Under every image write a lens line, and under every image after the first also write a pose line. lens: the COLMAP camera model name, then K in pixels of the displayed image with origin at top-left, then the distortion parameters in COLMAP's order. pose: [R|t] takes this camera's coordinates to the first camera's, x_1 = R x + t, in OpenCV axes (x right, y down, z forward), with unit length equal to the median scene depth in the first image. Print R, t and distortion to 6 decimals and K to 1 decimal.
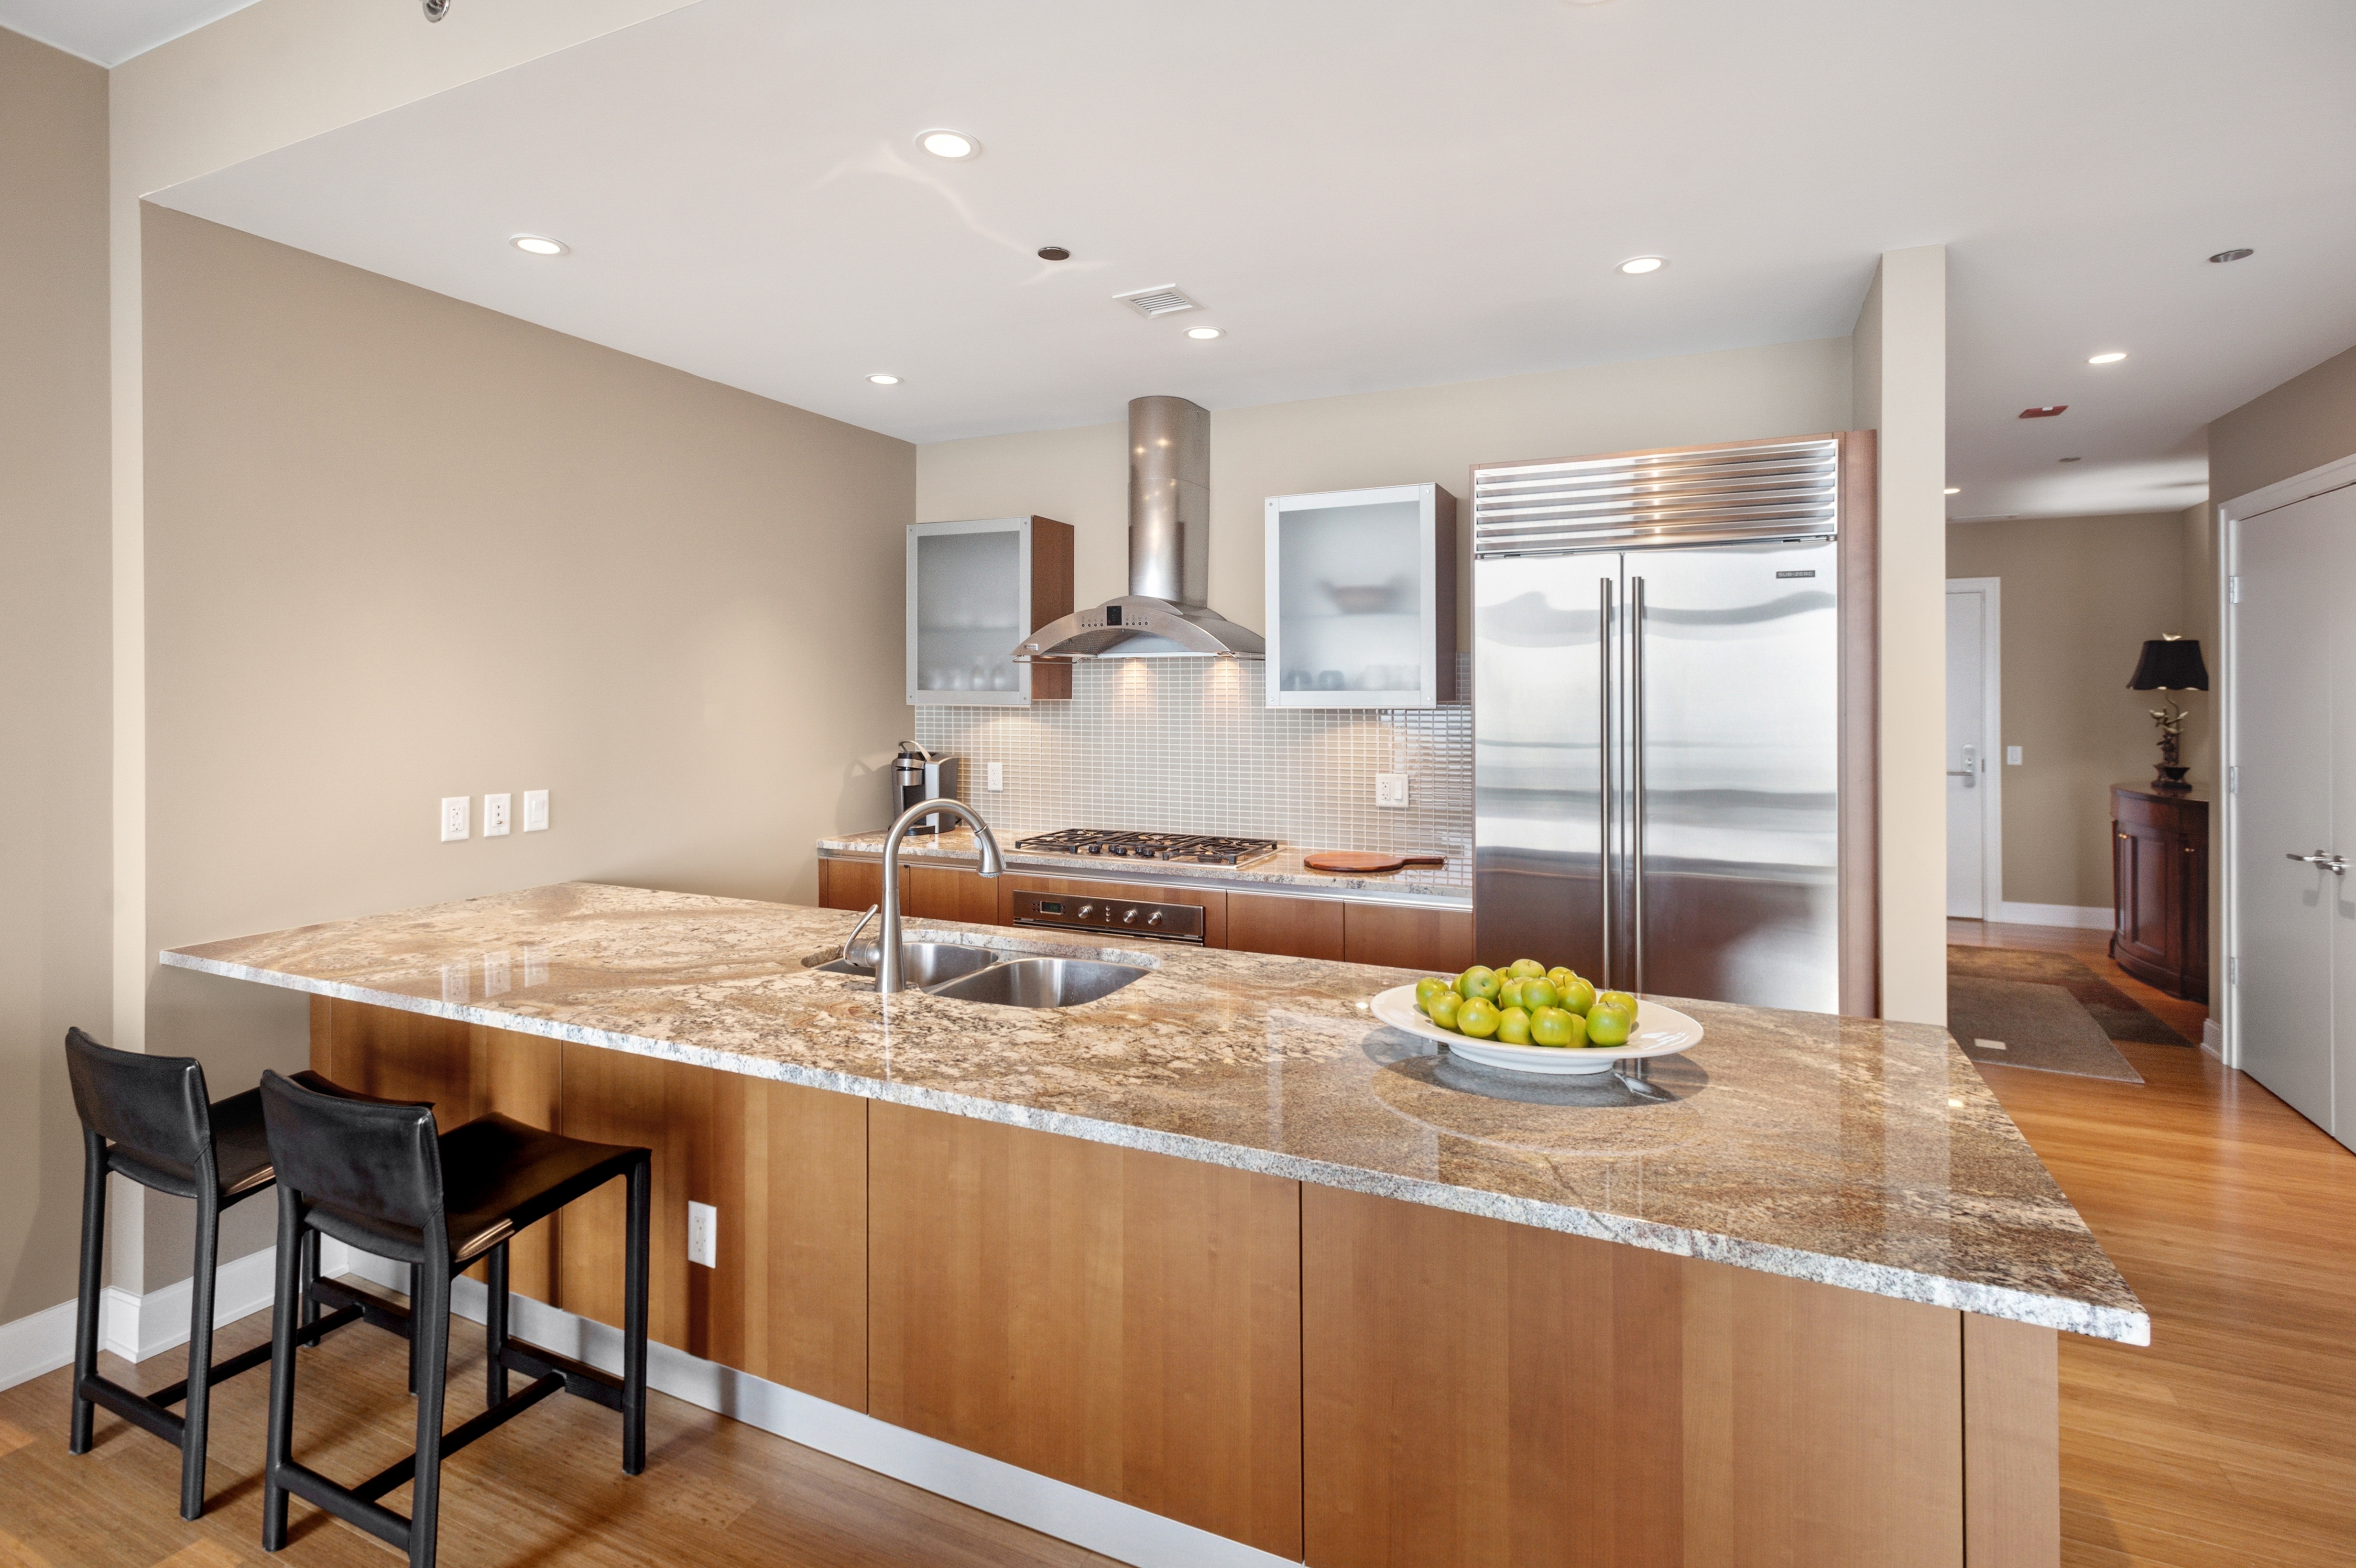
lens RADIAL K [[1135.9, 0, 1169.6], [0, 1135.9, 718.9], [0, 0, 1]] dist [0.016104, -0.000119]
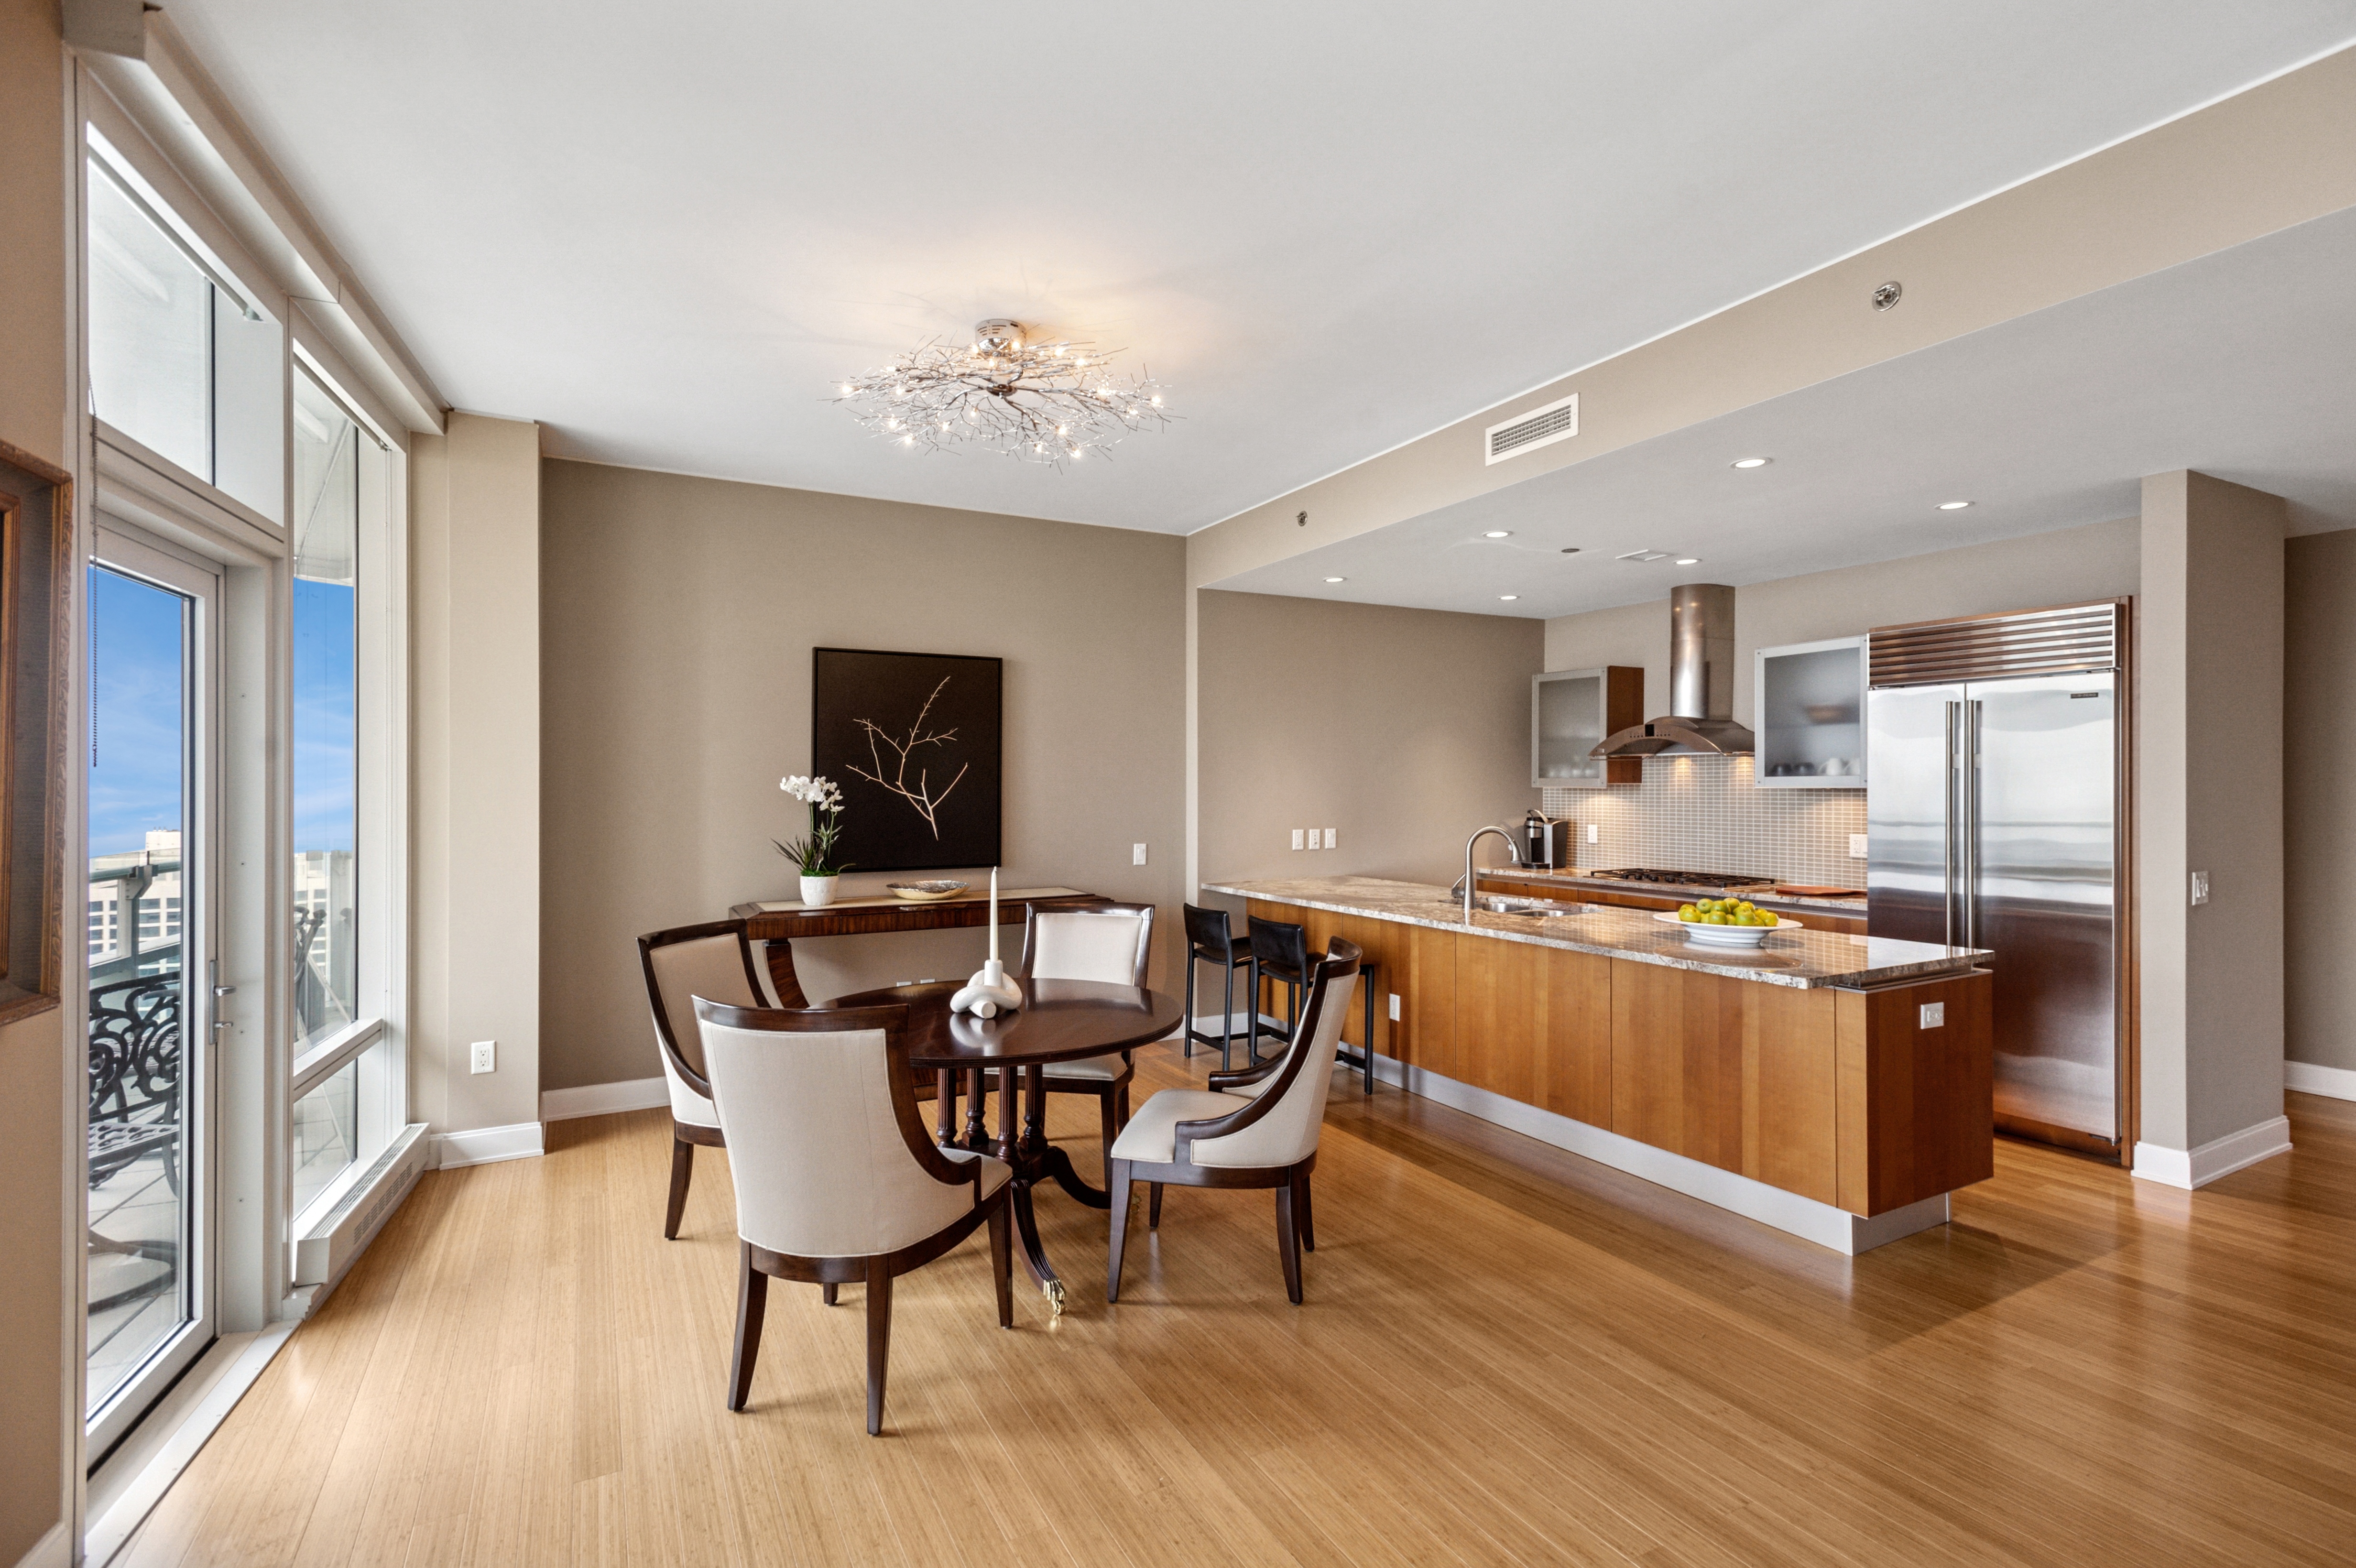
lens RADIAL K [[1097.2, 0, 1195.4], [0, 1097.2, 787.4], [0, 0, 1]] dist [0.017317, -0.000303]
pose [[0.813849, -0.003655, -0.581065, 0.409578], [-0.007015, 0.999846, -0.016114, 0.022896], [0.581035, 0.017190, 0.813697, -0.777477]]
